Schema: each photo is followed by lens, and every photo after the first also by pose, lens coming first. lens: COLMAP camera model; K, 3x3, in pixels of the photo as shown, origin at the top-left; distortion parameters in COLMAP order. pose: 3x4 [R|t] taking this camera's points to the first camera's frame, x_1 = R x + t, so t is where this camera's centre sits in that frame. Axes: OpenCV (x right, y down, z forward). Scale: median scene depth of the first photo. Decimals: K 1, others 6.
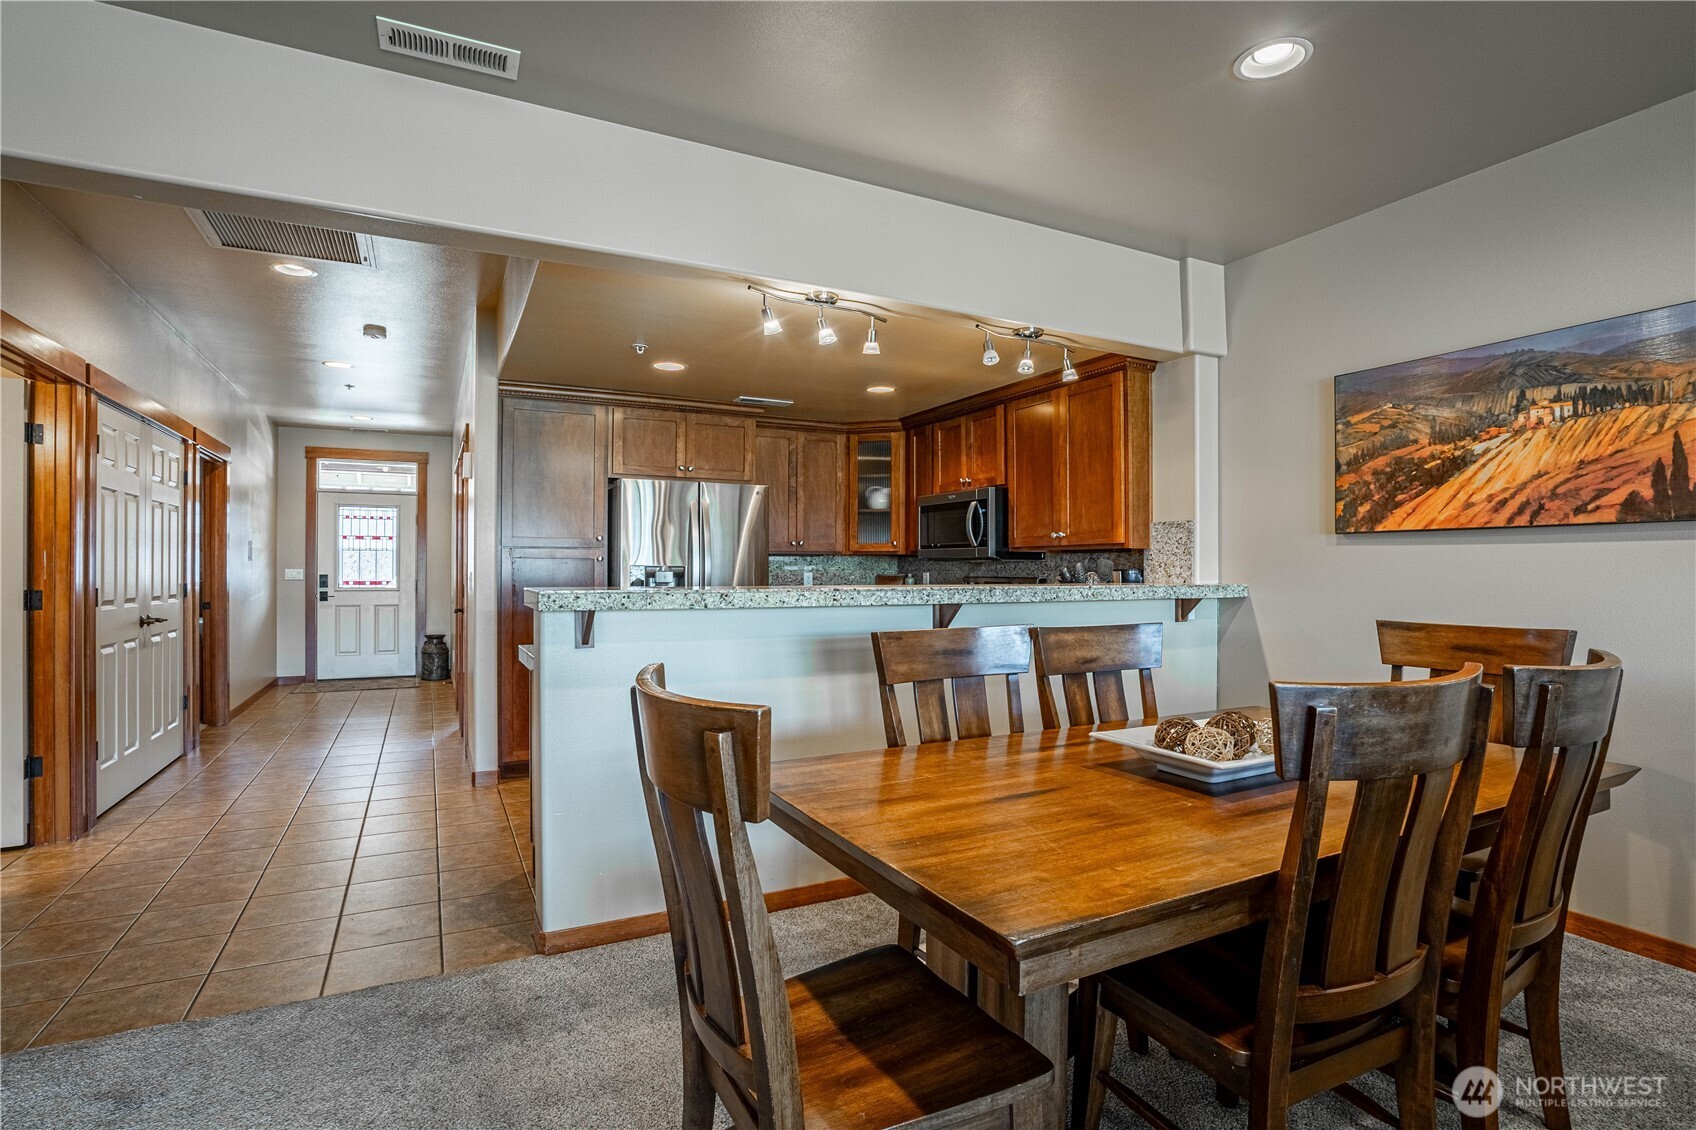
lens RADIAL K [[839.9, 0, 852.1], [0, 839.9, 561.3], [0, 0, 1]] dist [-0.042465, 0.011035]
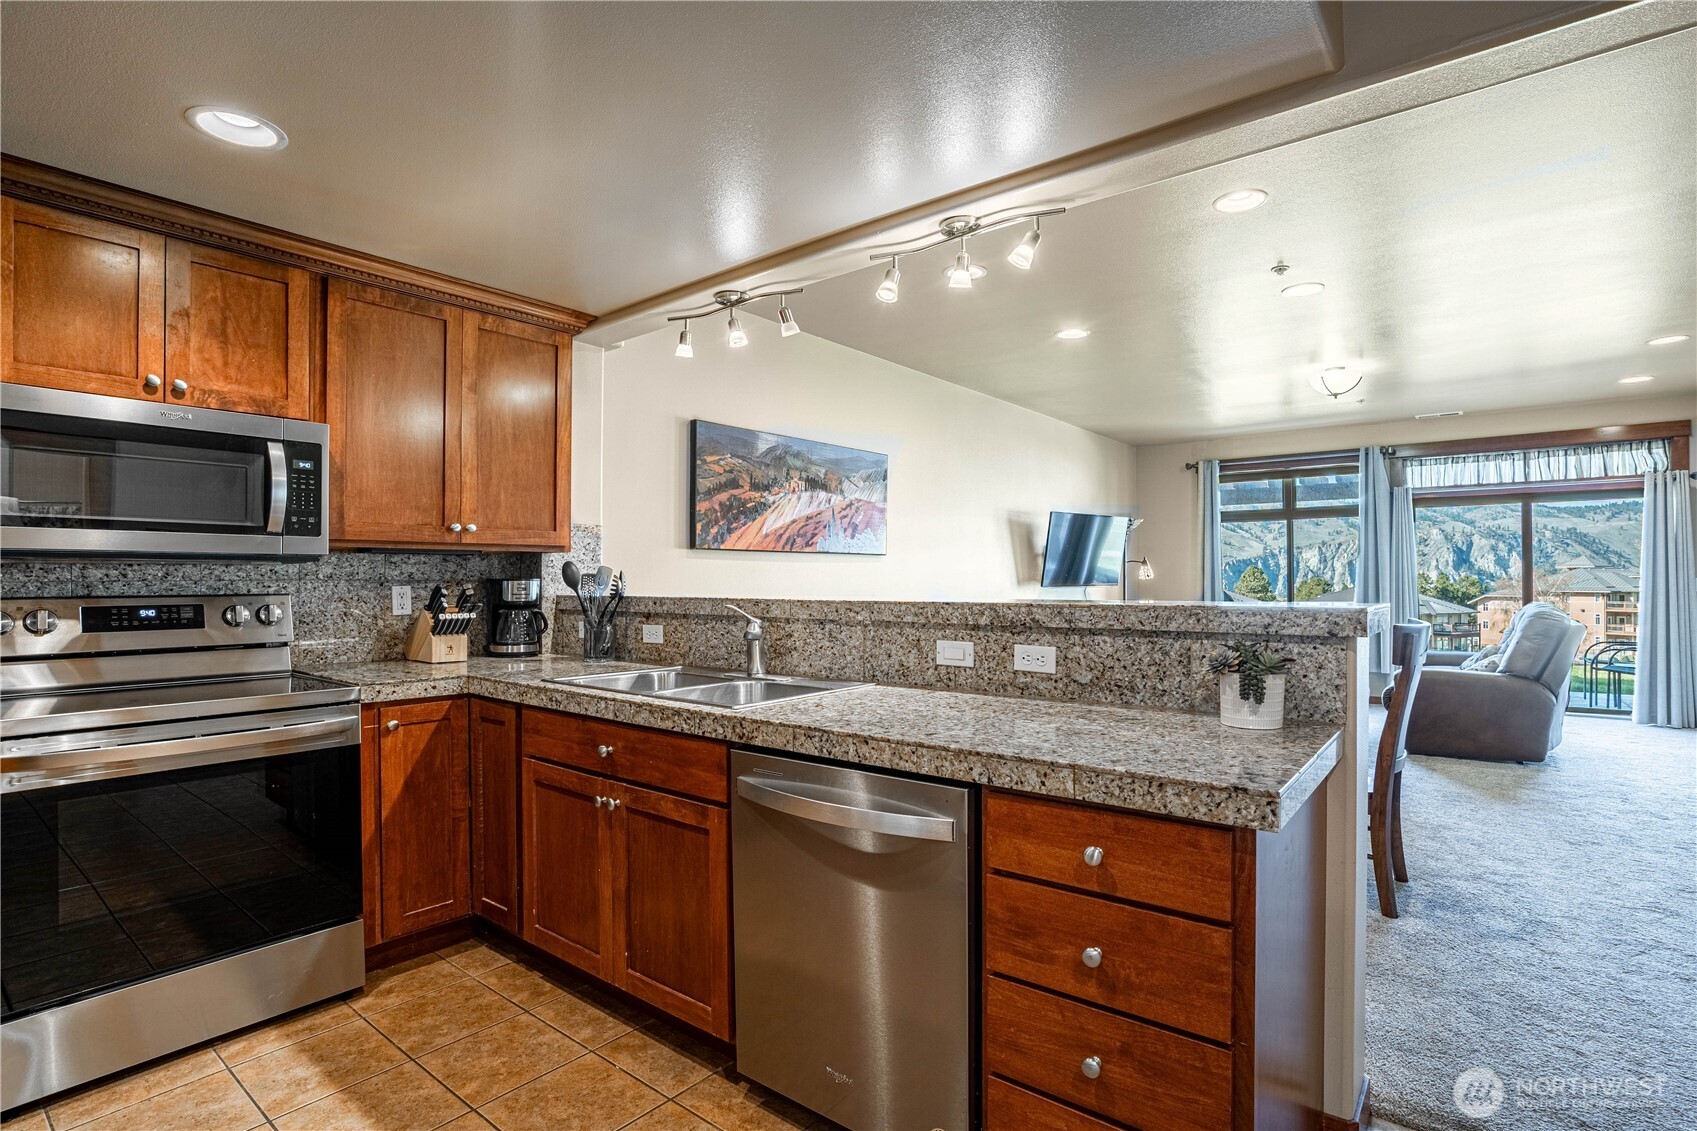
lens RADIAL K [[840.4, 0, 856.1], [0, 840.4, 578.9], [0, 0, 1]] dist [-0.042465, 0.011035]
pose [[-0.408498, -0.000247, 0.912759, -0.734598], [-0.006512, 0.999975, -0.002644, 0.015274], [-0.912736, -0.007024, -0.408490, 1.469117]]
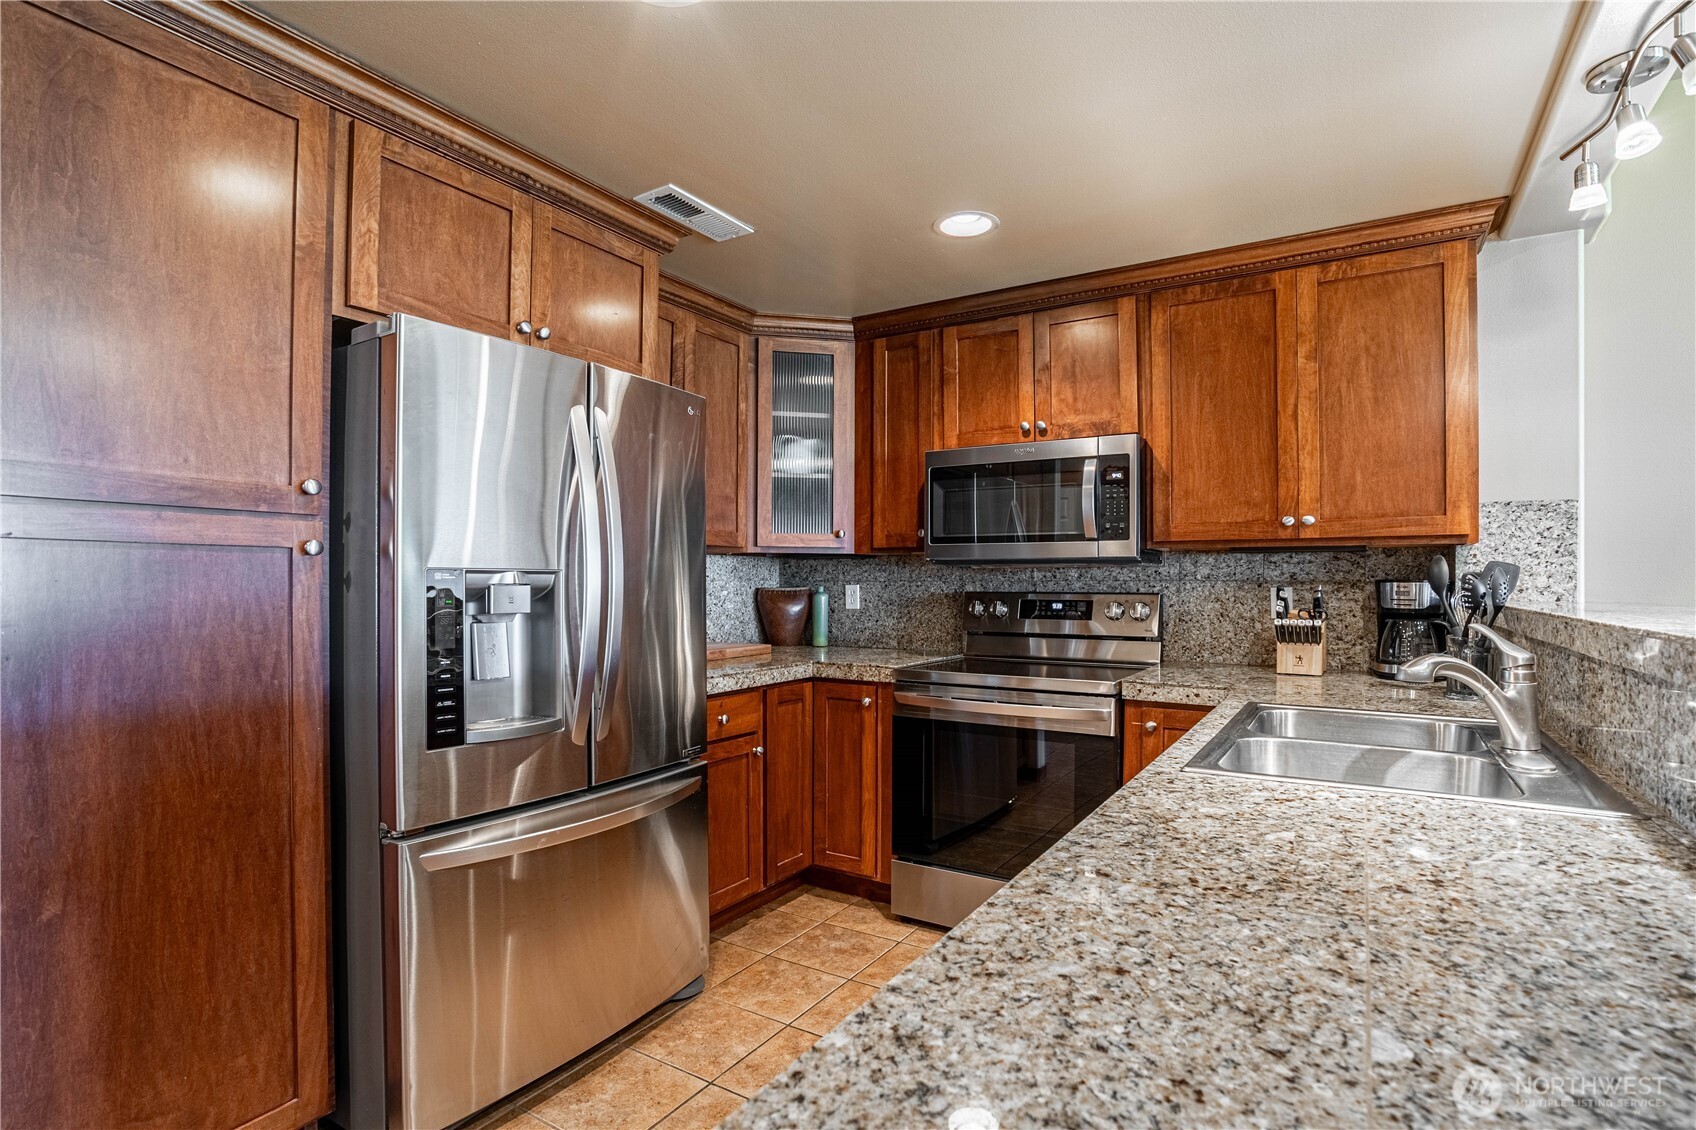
lens RADIAL K [[839.9, 0, 847.5], [0, 839.9, 582.4], [0, 0, 1]] dist [-0.042465, 0.011035]
pose [[0.860878, -0.000961, 0.508811, -0.471631], [-0.005422, 0.999924, 0.011063, 0.011326], [-0.508783, -0.012283, 0.860807, 0.988526]]
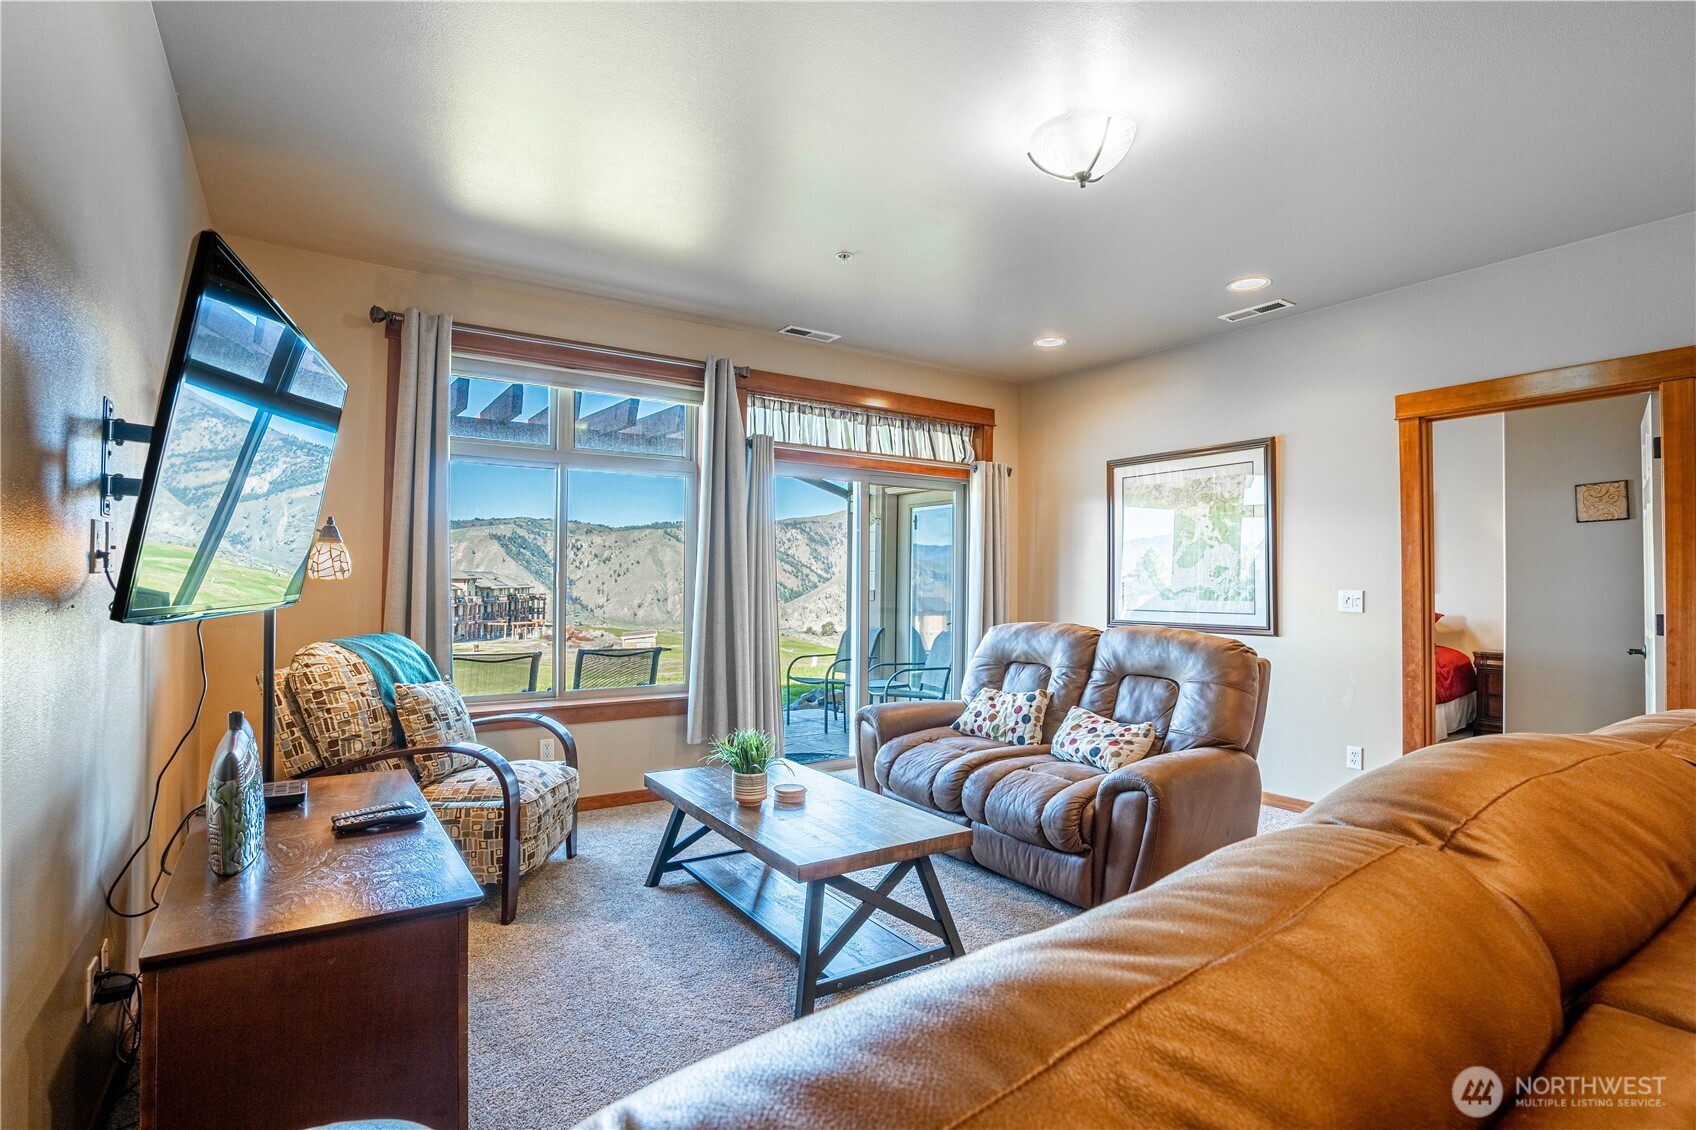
lens RADIAL K [[839.9, 0, 838.8], [0, 839.9, 577.9], [0, 0, 1]] dist [-0.042465, 0.011035]
pose [[-0.993398, -0.012484, -0.114038, 0.916276], [-0.010945, 0.999840, -0.014116, 0.007221], [0.114196, -0.012775, -0.993376, 0.504000]]
